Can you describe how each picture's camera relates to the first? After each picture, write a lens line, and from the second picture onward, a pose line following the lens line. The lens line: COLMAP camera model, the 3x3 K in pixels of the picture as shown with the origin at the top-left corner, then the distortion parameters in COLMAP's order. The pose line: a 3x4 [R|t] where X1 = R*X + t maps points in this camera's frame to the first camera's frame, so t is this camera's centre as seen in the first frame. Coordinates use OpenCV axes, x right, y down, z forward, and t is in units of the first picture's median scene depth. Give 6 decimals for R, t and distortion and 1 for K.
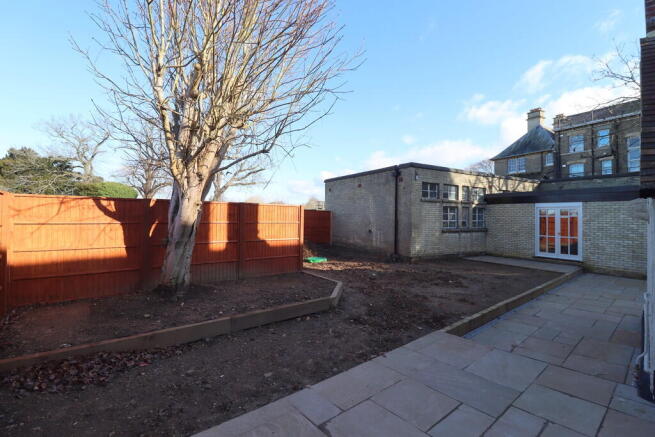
lens RADIAL K [[309.7, 0, 328.4], [0, 309.7, 216.7], [0, 0, 1]] dist [-0.013811, -0.001120]
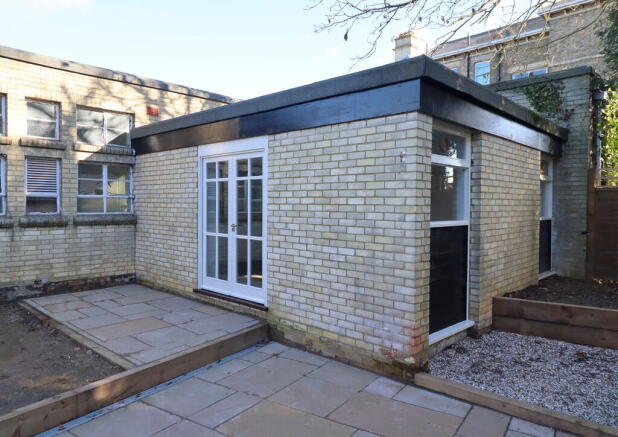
lens RADIAL K [[429.1, 0, 311.1], [0, 429.1, 215.3], [0, 0, 1]] dist [0.010204, 0.001243]
pose [[0.963465, -0.012468, 0.267545, 0.656359], [0.004745, 0.999554, 0.029494, 0.024810], [-0.267793, -0.027147, 0.963094, 0.458256]]
